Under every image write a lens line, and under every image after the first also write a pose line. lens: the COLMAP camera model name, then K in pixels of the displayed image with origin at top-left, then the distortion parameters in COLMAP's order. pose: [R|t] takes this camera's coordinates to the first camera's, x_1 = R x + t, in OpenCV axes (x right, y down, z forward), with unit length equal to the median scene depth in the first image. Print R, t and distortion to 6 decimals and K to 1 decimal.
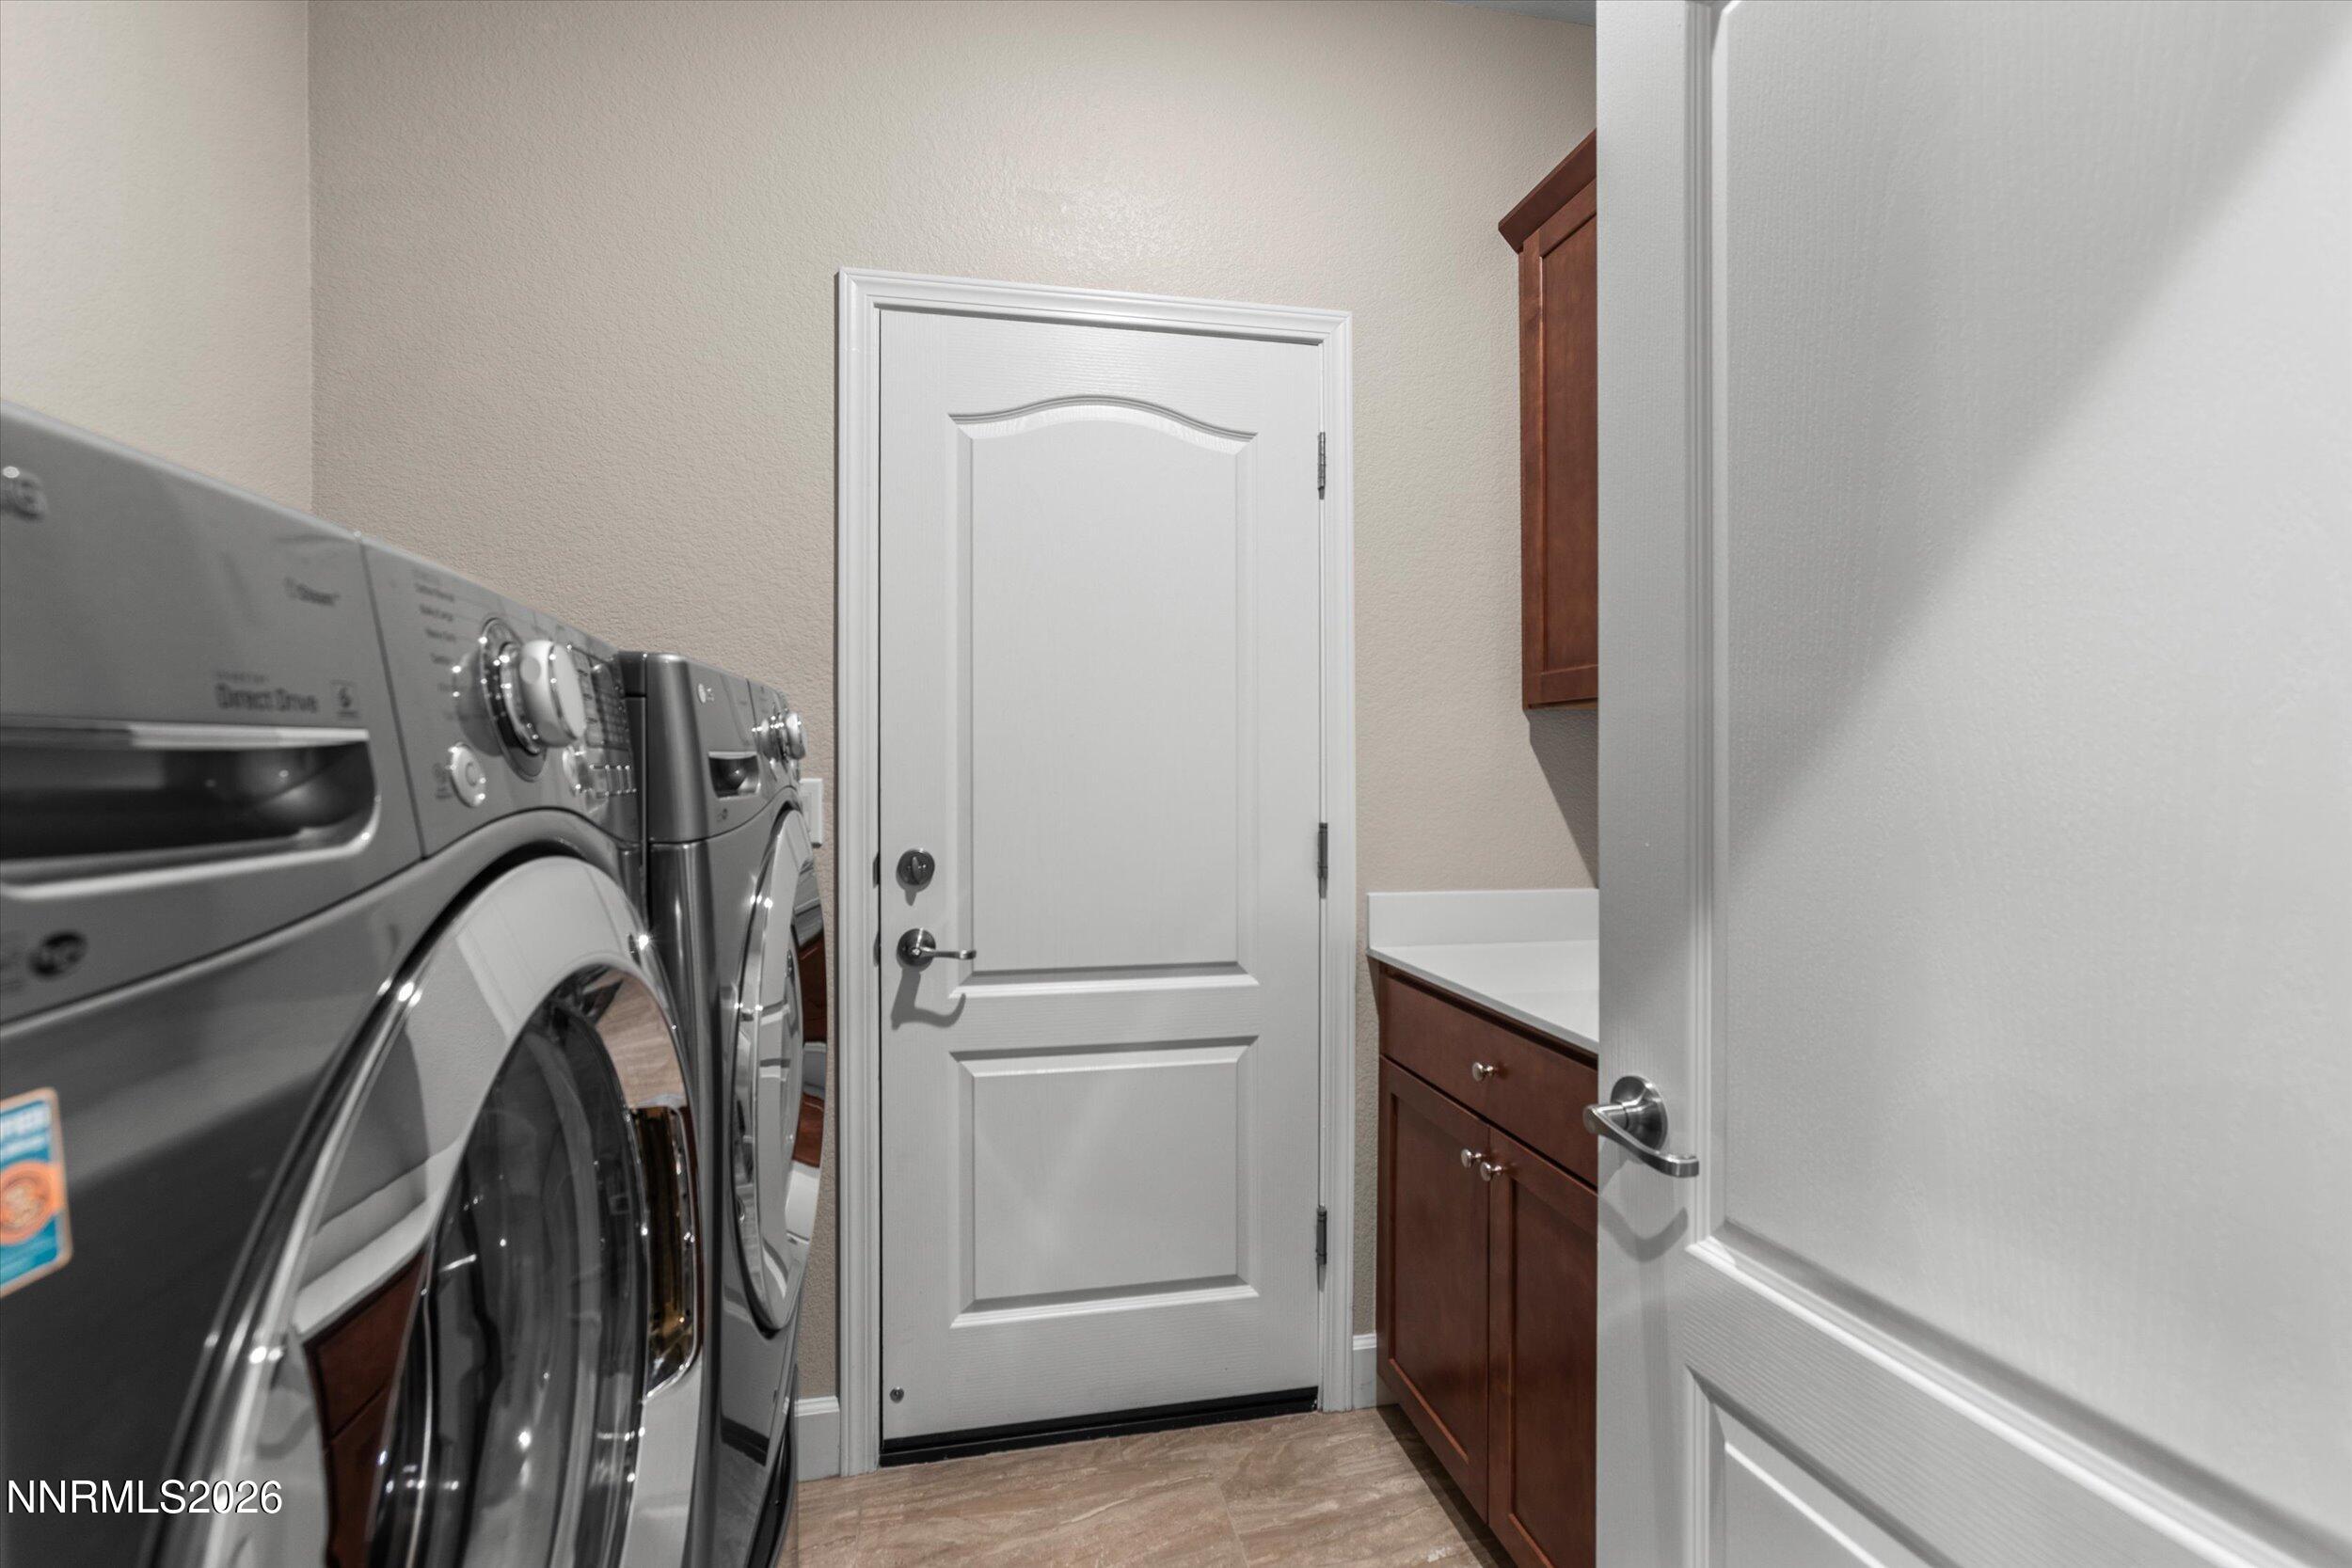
lens RADIAL K [[1050.8, 0, 1175.0], [0, 1050.8, 776.7], [0, 0, 1]] dist [-0.024644, 0.017948]
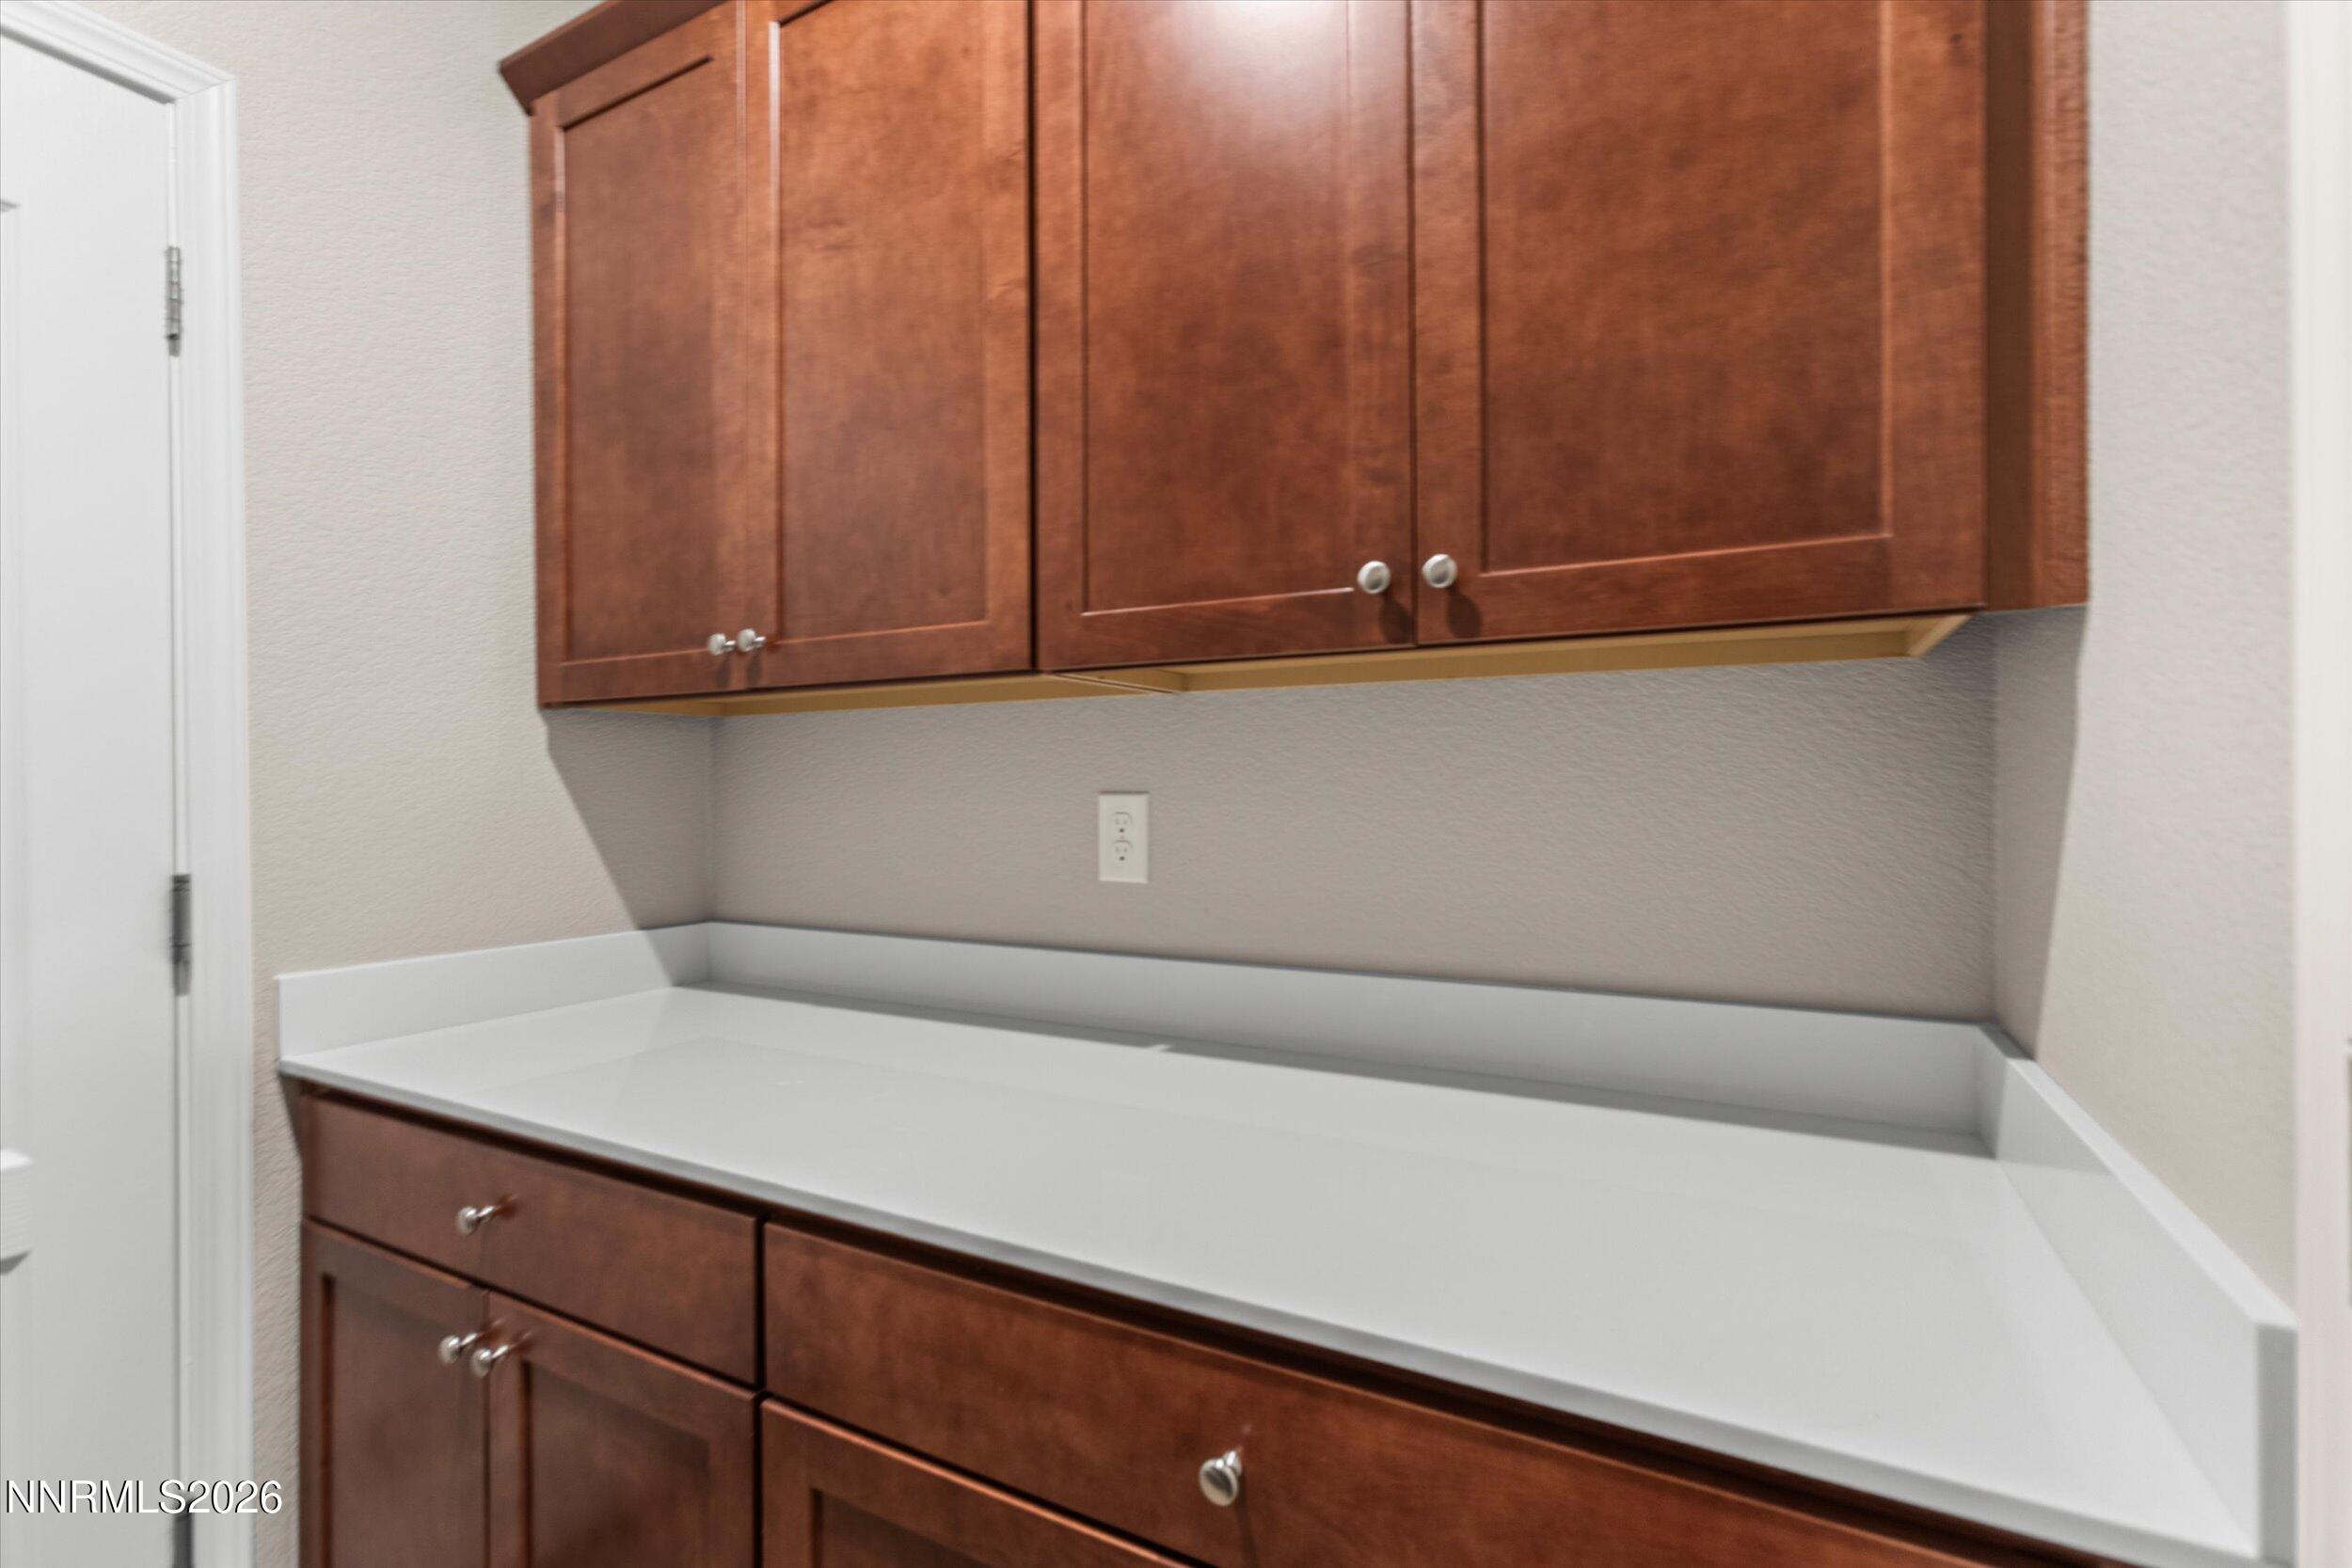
lens RADIAL K [[1055.8, 0, 1176.0], [0, 1055.8, 784.0], [0, 0, 1]] dist [0.002678, 0.000069]
pose [[0.653360, -0.003101, 0.757041, 0.052114], [0.011439, 0.999918, -0.005776, 0.000550], [-0.756961, 0.012434, 0.653342, 0.142836]]
